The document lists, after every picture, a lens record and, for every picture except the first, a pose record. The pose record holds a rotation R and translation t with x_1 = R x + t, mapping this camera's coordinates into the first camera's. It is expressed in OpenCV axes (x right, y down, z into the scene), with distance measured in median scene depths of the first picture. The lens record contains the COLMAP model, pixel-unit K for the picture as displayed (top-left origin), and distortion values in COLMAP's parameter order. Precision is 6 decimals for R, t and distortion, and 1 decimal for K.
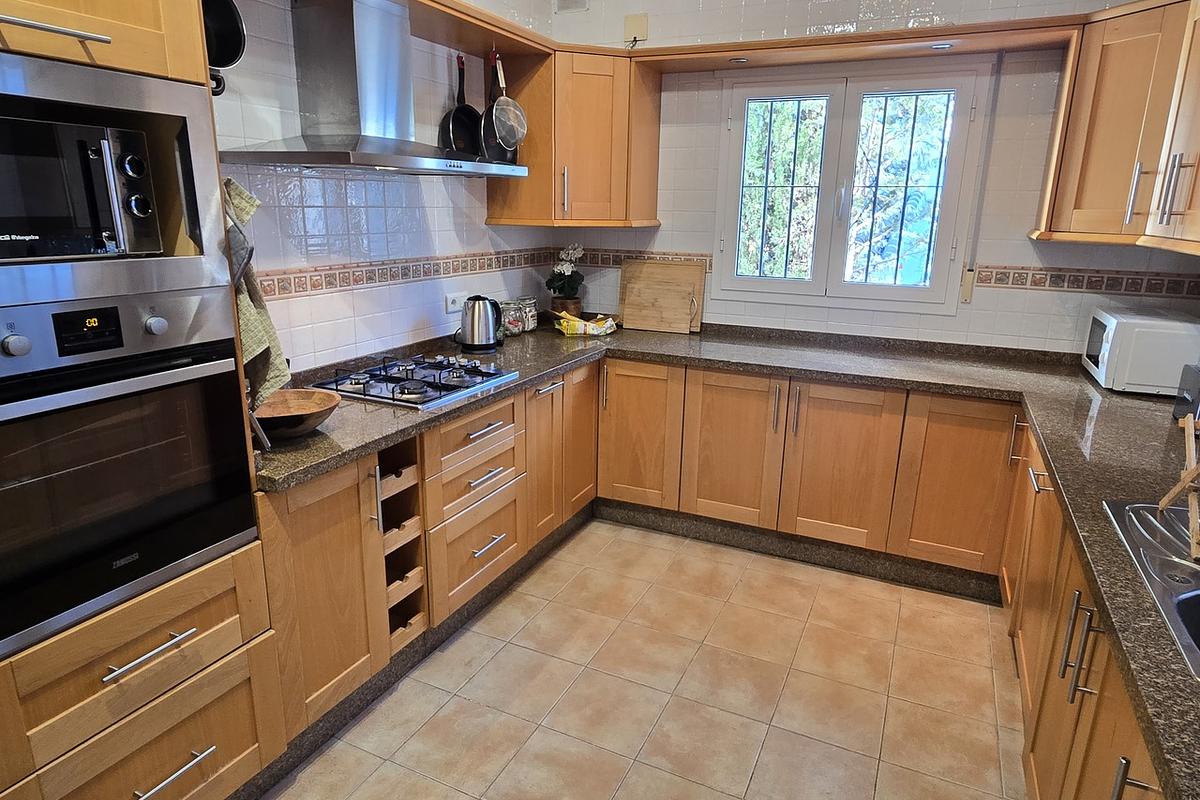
lens RADIAL K [[713.5, 0, 598.2], [0, 713.5, 396.1], [0, 0, 1]] dist [0.001132, -0.001744]
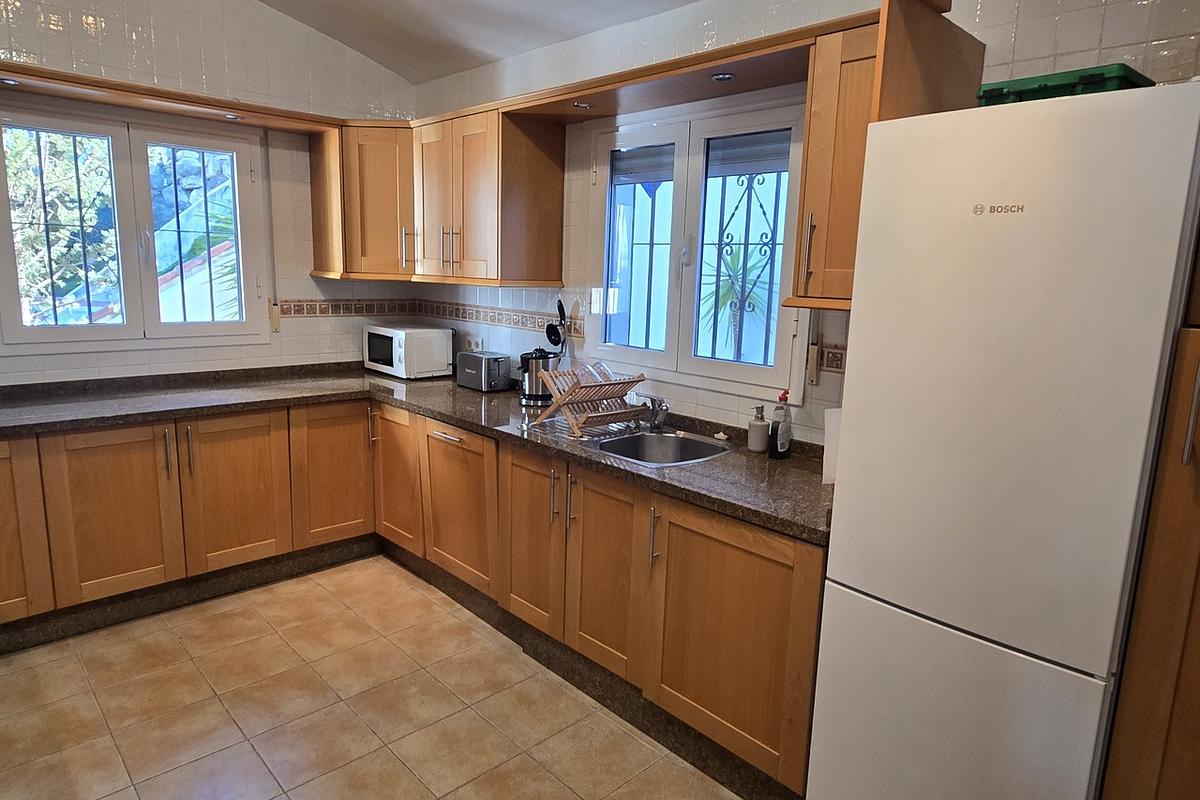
lens RADIAL K [[713.5, 0, 598.2], [0, 713.5, 396.1], [0, 0, 1]] dist [0.001132, -0.001744]
pose [[0.351016, -0.168849, 0.921020, -0.438432], [0.215169, 0.971831, 0.096160, -0.027134], [-0.911312, 0.164421, 0.377460, 0.083863]]
